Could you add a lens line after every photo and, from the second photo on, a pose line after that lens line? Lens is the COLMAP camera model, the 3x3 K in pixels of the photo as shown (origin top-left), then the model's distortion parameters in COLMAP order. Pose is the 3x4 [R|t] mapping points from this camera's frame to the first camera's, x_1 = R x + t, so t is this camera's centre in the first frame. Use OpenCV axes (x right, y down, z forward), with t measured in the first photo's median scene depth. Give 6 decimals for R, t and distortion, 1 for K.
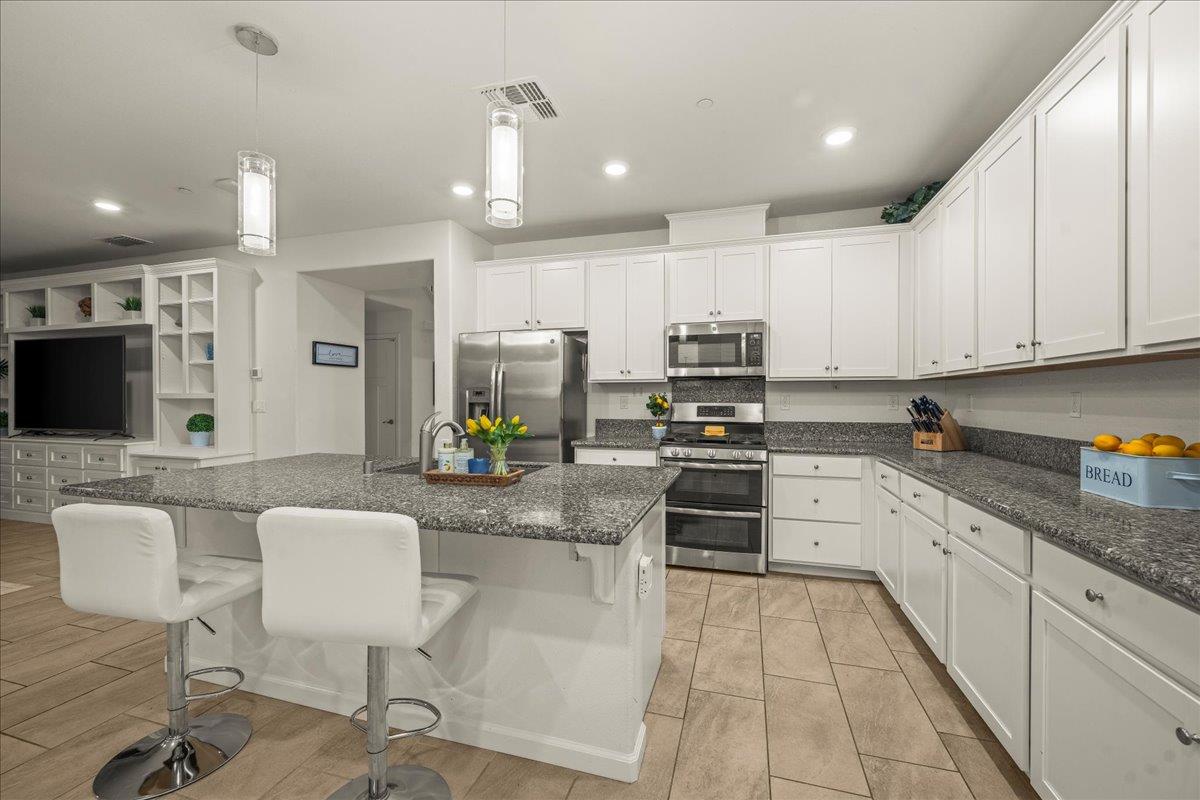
lens RADIAL K [[479.4, 0, 604.9], [0, 479.4, 402.9], [0, 0, 1]] dist [0.000738, 0.000107]
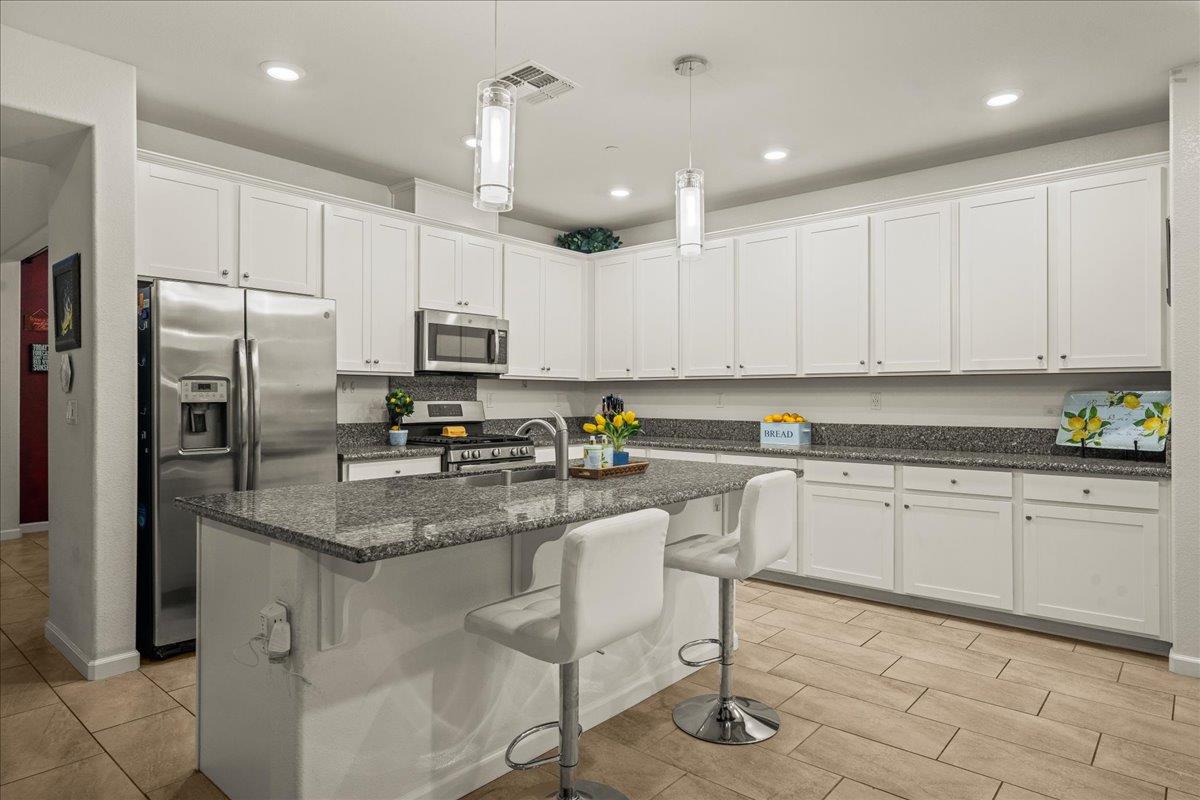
lens RADIAL K [[682.1, 0, 635.4], [0, 682.1, 397.4], [0, 0, 1]] dist [-0.002677, 0.000161]
pose [[0.386777, 0.000274, 0.922173, -0.856095], [0.006316, 0.999976, -0.002947, -0.000828], [-0.922151, 0.006964, 0.386766, 0.188448]]
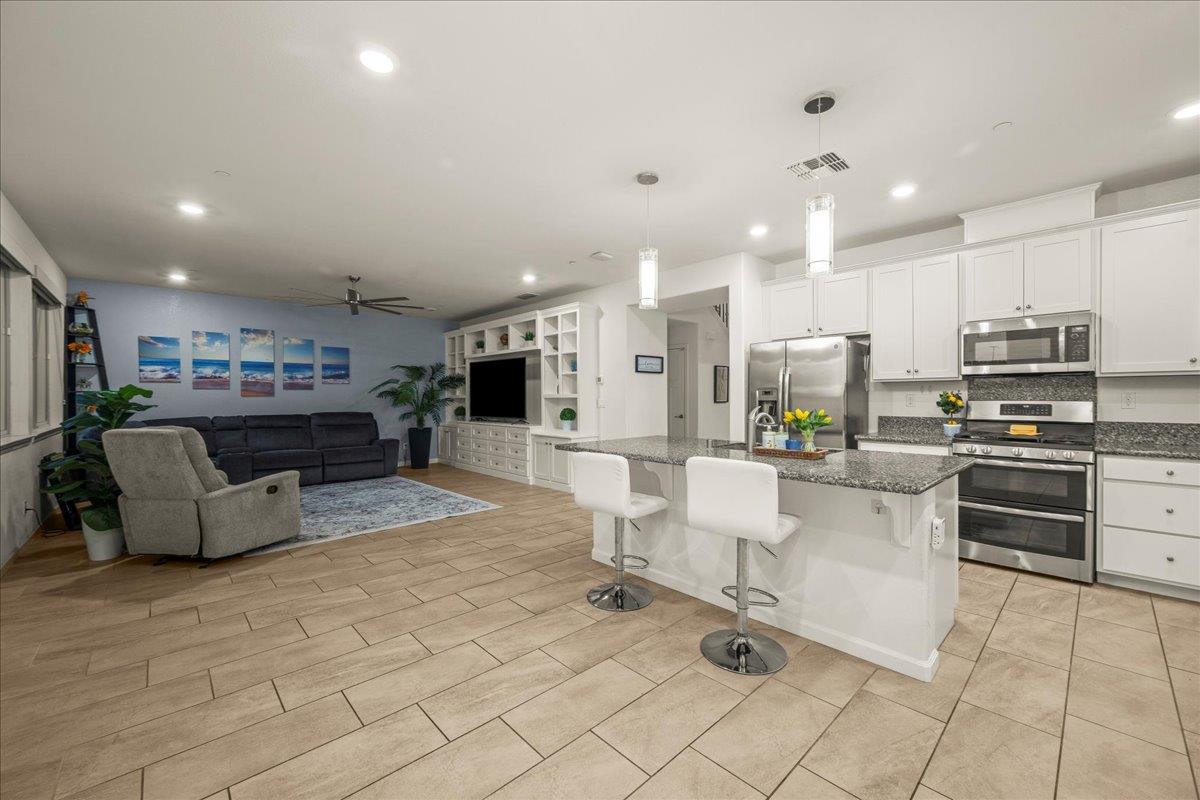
lens RADIAL K [[478.4, 0, 600.0], [0, 478.4, 400.0], [0, 0, 1]] dist [-0.002073, 0.000001]
pose [[0.866052, -0.000525, -0.499953, -0.027075], [-0.001135, 0.999995, -0.003017, 0.002443], [0.499952, 0.003180, 0.866047, -0.256358]]
